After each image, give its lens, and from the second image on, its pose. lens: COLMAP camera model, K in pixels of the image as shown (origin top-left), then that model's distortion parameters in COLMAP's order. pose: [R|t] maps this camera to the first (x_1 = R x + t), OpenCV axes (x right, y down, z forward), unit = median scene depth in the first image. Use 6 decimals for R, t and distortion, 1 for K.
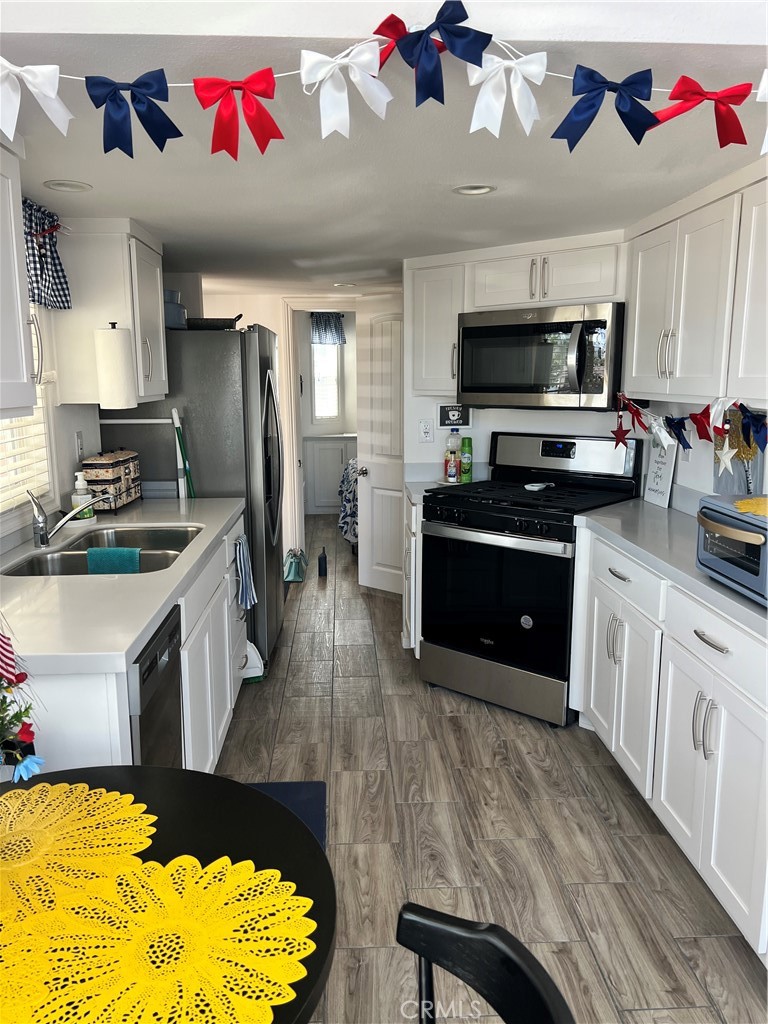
lens RADIAL K [[761.5, 0, 368.0], [0, 761.5, 518.3], [0, 0, 1]] dist [0.075574, -0.088231]
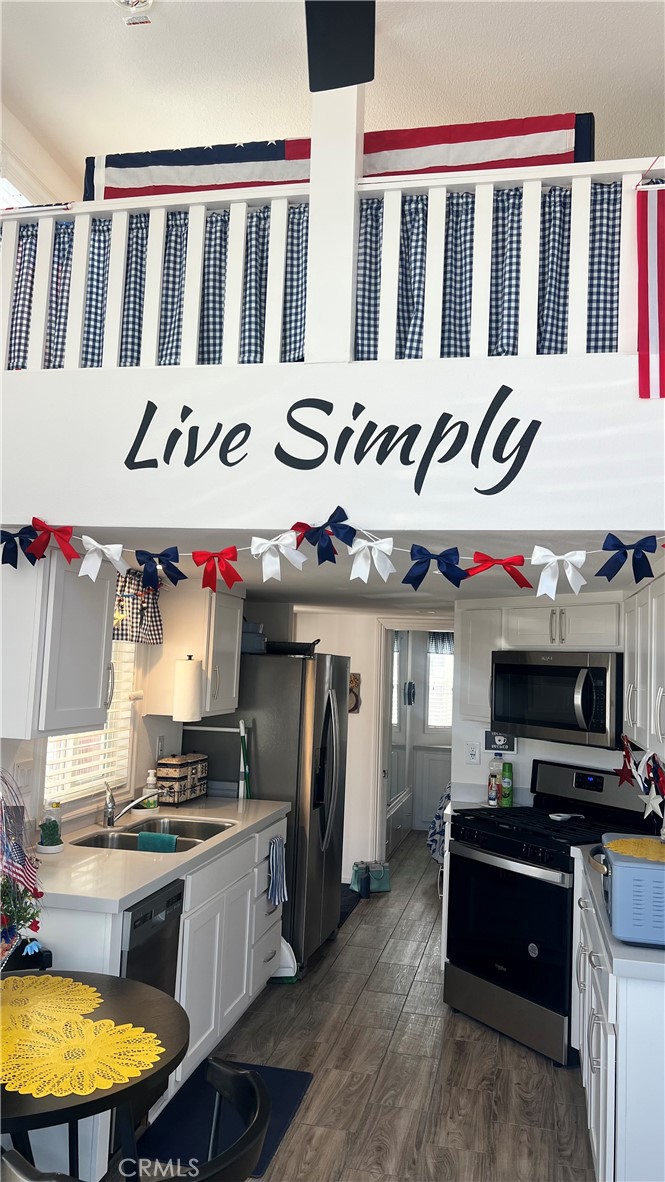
lens RADIAL K [[878.7, 0, 323.4], [0, 878.7, 595.1], [0, 0, 1]] dist [0.012069, 0.000136]
pose [[0.964296, 0.024330, -0.263706, 0.272261], [-0.093221, 0.963223, -0.252014, 0.000788], [0.247876, 0.267599, 0.931101, -0.349317]]
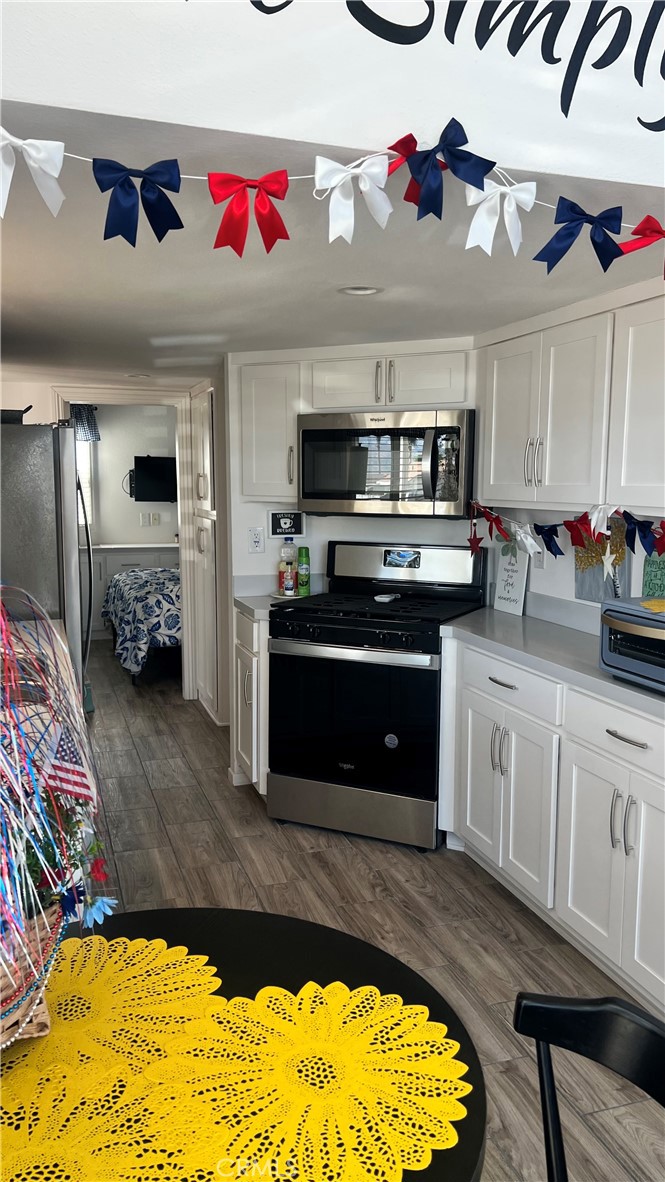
lens RADIAL K [[879.5, 0, 324.5], [0, 879.5, 599.2], [0, 0, 1]] dist [0.110911, -0.155679]
pose [[0.962463, -0.024793, 0.270280, -0.184947], [0.038175, 0.998286, -0.044368, 0.006969], [-0.268716, 0.053021, 0.961759, -0.036582]]
